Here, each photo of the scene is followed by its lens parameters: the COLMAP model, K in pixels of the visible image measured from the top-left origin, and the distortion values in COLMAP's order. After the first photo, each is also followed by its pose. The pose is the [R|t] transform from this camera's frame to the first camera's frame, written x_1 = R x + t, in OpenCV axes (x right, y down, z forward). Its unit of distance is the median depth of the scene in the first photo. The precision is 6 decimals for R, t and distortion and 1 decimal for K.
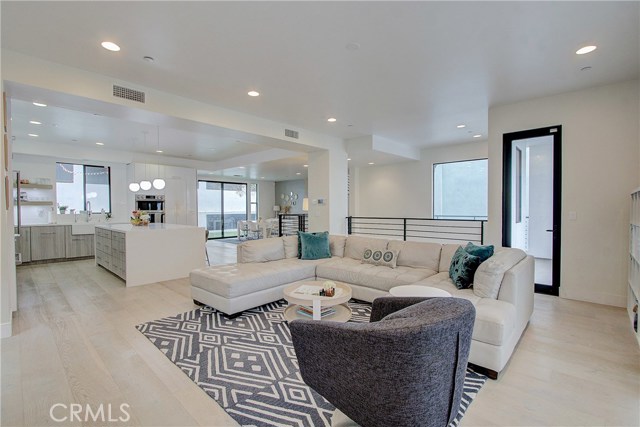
lens RADIAL K [[296.8, 0, 308.8], [0, 296.8, 212.0], [0, 0, 1]] dist [-0.008642, 0.001488]
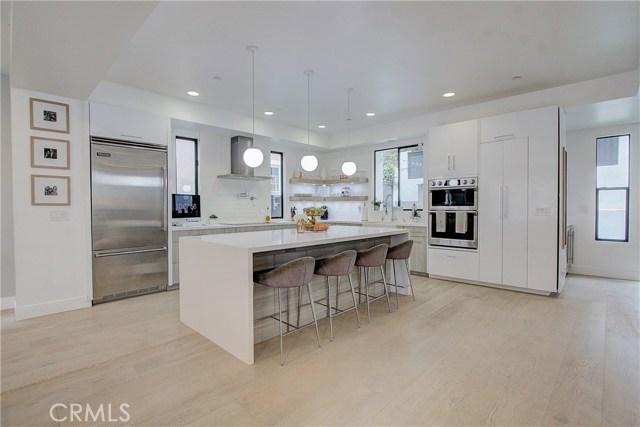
lens RADIAL K [[296.8, 0, 318.0], [0, 296.8, 215.0], [0, 0, 1]] dist [-0.008642, 0.001488]
pose [[0.007896, 0.030937, -0.999490, 0.029508], [-0.007081, 0.999498, 0.030882, -0.005291], [0.999944, 0.006834, 0.008111, 0.848719]]
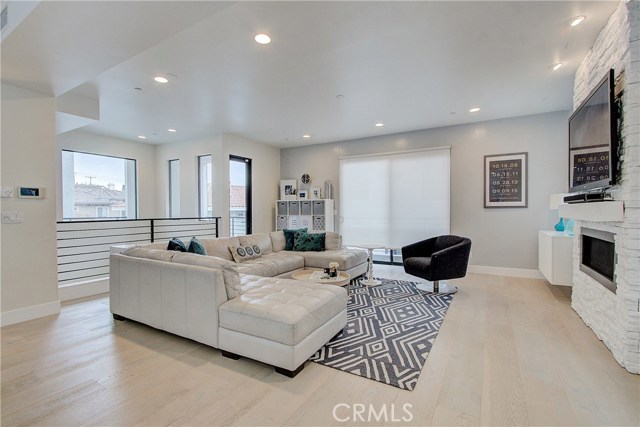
lens RADIAL K [[296.8, 0, 318.2], [0, 296.8, 213.2], [0, 0, 1]] dist [-0.008642, 0.001488]
pose [[-0.245543, -0.008943, 0.969344, -0.496277], [0.015565, 0.999792, 0.013167, 0.000293], [-0.969261, 0.018321, -0.245353, 0.581612]]
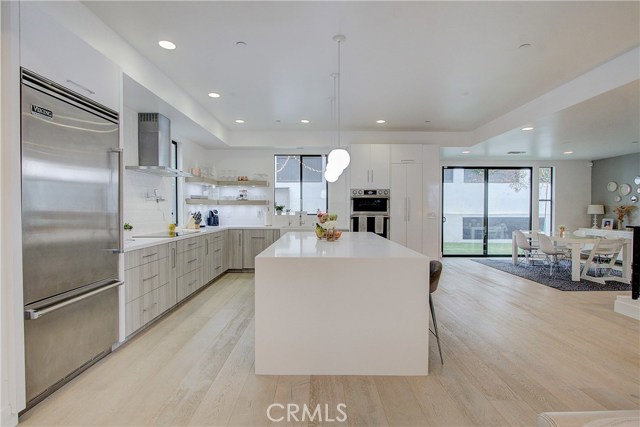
lens RADIAL K [[303.3, 0, 315.5], [0, 303.3, 216.0], [0, 0, 1]] dist [-0.015849, 0.001513]
pose [[0.696199, 0.022542, -0.717495, -0.134236], [-0.012418, 0.999735, 0.019361, -0.008958], [0.717742, -0.004569, 0.696294, 0.479193]]
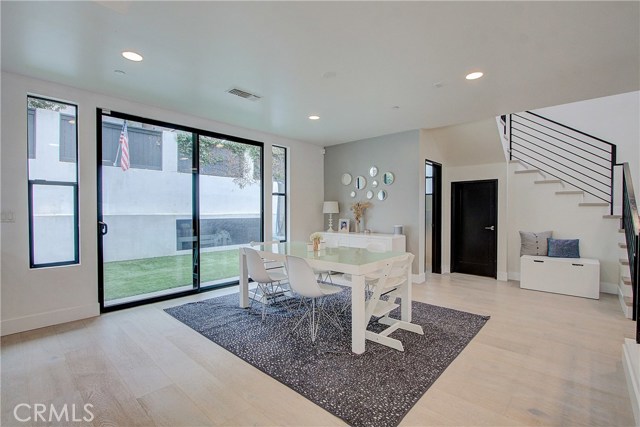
lens RADIAL K [[296.8, 0, 315.2], [0, 296.8, 211.9], [0, 0, 1]] dist [-0.008642, 0.001488]
pose [[0.999223, 0.004405, 0.039175, -0.273995], [-0.004182, 0.999975, -0.005771, -0.006395], [-0.039200, 0.005603, 0.999216, 1.079314]]
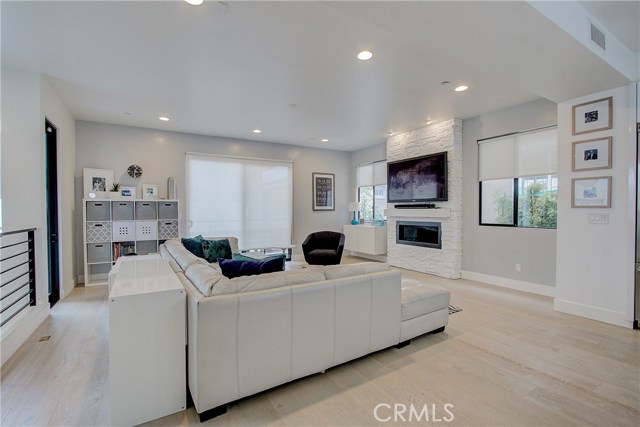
lens RADIAL K [[296.8, 0, 317.2], [0, 296.8, 212.7], [0, 0, 1]] dist [-0.008642, 0.001488]
pose [[-0.969989, 0.006282, 0.243067, -0.140246], [0.011016, 0.999775, 0.018123, -0.008468], [-0.242899, 0.020257, -0.969840, 0.974723]]
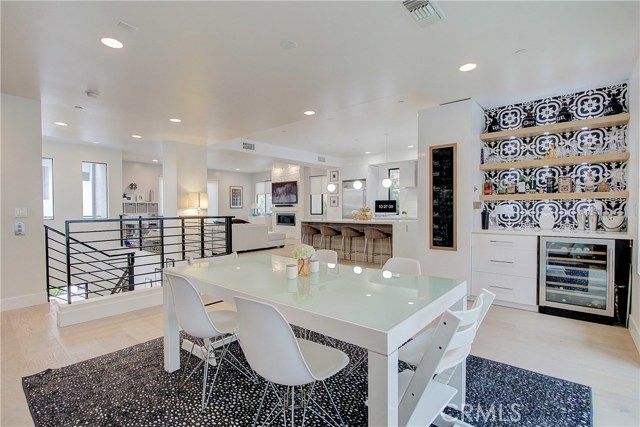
lens RADIAL K [[296.8, 0, 323.9], [0, 296.8, 215.9], [0, 0, 1]] dist [-0.008642, 0.001488]
pose [[-0.994936, 0.011418, -0.099856, -0.253467], [0.007868, 0.999326, 0.035867, -0.010050], [0.100198, 0.034899, -0.994355, 1.789651]]
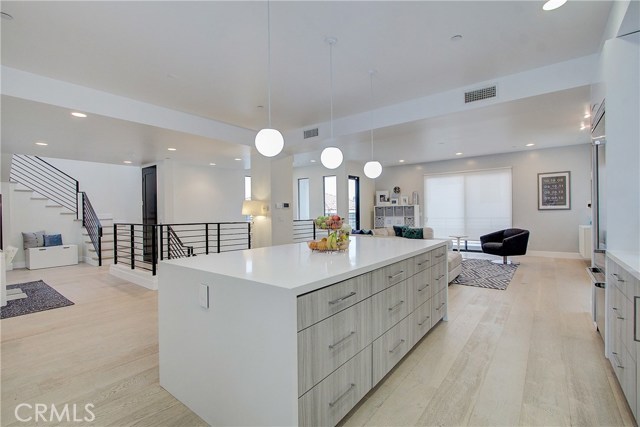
lens RADIAL K [[296.8, 0, 318.0], [0, 296.8, 215.2], [0, 0, 1]] dist [-0.008642, 0.001488]
pose [[-0.121593, -0.003726, 0.992573, -0.828810], [0.025625, 0.999648, 0.006891, -0.005771], [-0.992249, 0.026272, -0.121455, 0.902330]]
